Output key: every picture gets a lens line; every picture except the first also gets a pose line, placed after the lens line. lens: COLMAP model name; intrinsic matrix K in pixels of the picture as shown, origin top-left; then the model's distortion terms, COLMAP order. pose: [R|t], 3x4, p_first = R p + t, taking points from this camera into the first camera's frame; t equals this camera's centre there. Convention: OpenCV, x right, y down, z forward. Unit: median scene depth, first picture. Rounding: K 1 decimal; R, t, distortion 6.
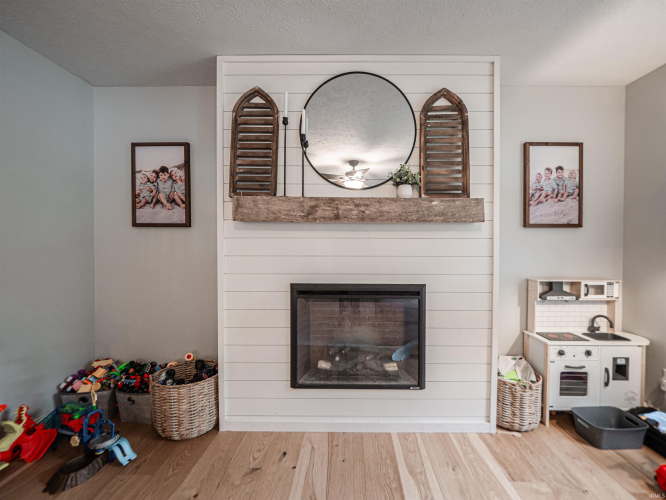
lens RADIAL K [[296.2, 0, 343.4], [0, 296.2, 247.7], [0, 0, 1]] dist [-0.009378, -0.000066]
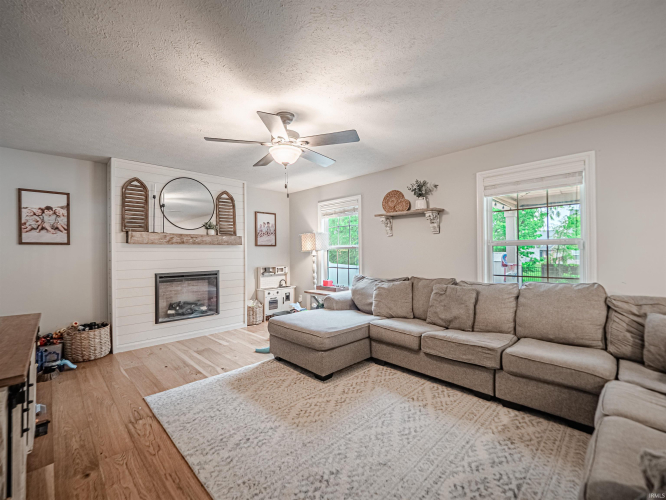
lens RADIAL K [[296.2, 0, 343.4], [0, 296.2, 247.7], [0, 0, 1]] dist [-0.009378, -0.000066]
pose [[0.681404, 0.000153, 0.731907, -0.756304], [0.023475, 0.999481, -0.022064, 0.016973], [-0.731531, 0.032216, 0.681047, -1.321505]]
